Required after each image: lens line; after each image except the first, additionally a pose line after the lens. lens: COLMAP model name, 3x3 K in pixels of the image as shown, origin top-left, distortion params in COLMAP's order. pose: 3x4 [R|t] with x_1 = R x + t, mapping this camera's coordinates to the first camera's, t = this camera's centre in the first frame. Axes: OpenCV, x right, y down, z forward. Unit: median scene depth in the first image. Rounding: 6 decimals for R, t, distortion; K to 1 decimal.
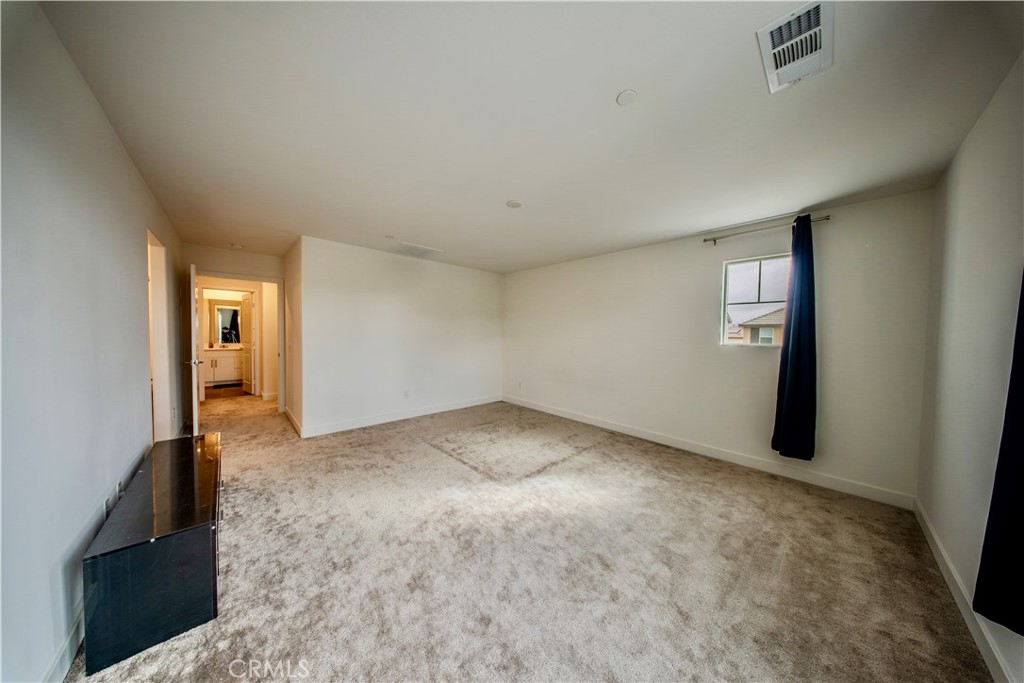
lens RADIAL K [[298.0, 0, 514.5], [0, 298.0, 341.6], [0, 0, 1]] dist [-0.004394, -0.000106]
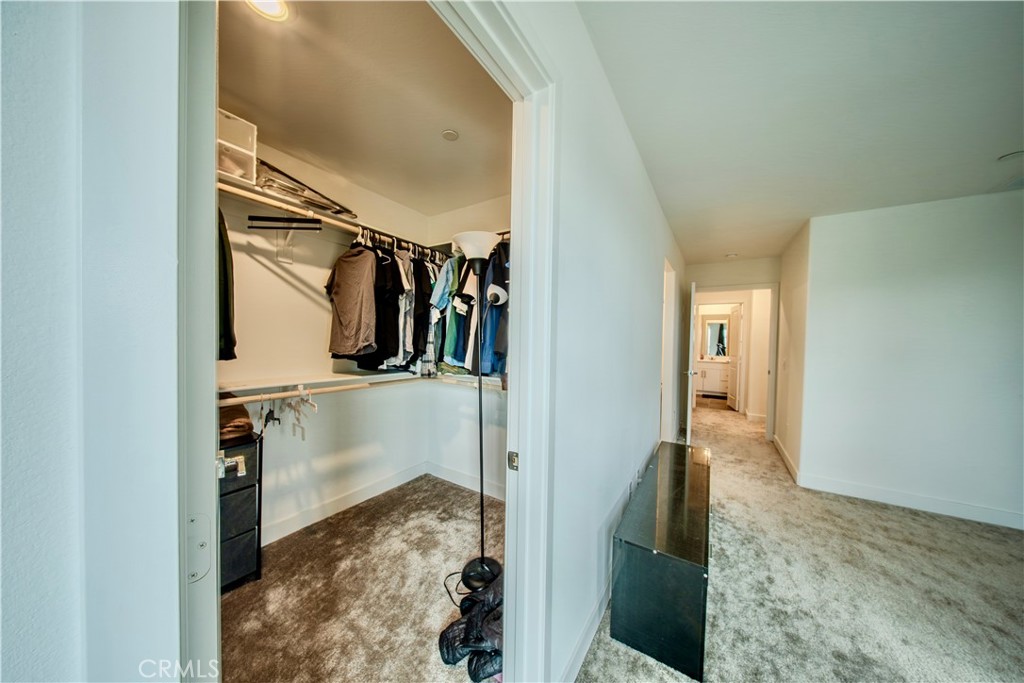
lens RADIAL K [[298.0, 0, 514.5], [0, 298.0, 341.6], [0, 0, 1]] dist [-0.004394, -0.000106]
pose [[0.218376, 0.002268, -0.975862, -0.143789], [-0.045883, 0.998915, -0.007946, -0.004839], [0.974785, 0.046511, 0.218243, 0.116573]]
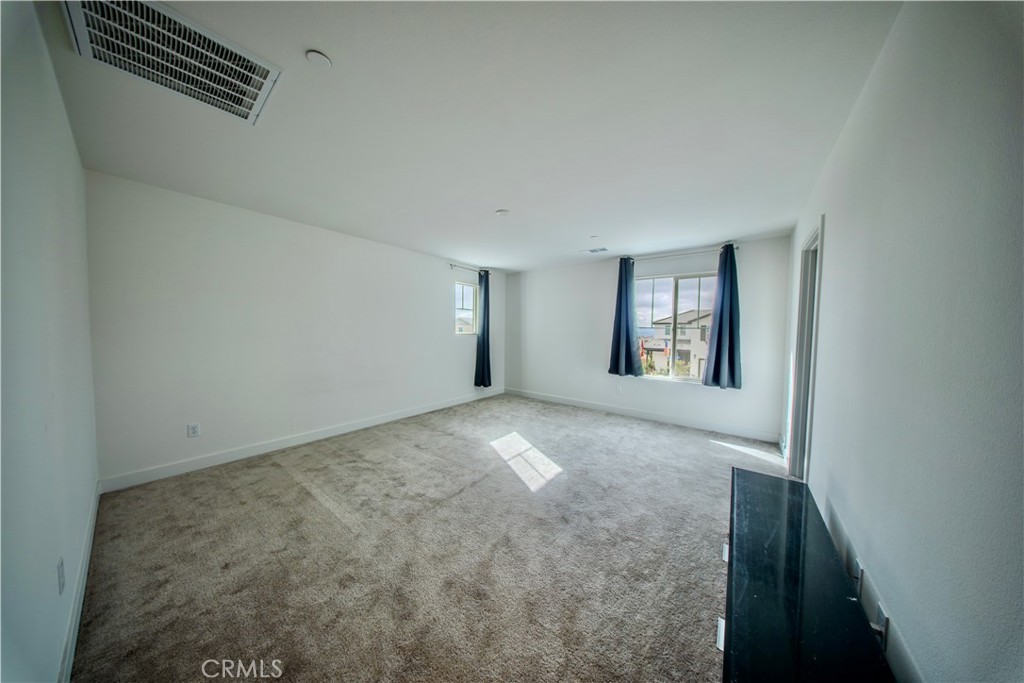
lens RADIAL K [[298.0, 0, 514.5], [0, 298.0, 341.6], [0, 0, 1]] dist [-0.004394, -0.000106]
pose [[-0.150859, -0.058572, 0.986819, -1.543990], [0.016642, 0.997951, 0.061776, -0.064702], [-0.988415, 0.025742, -0.149575, 1.558349]]
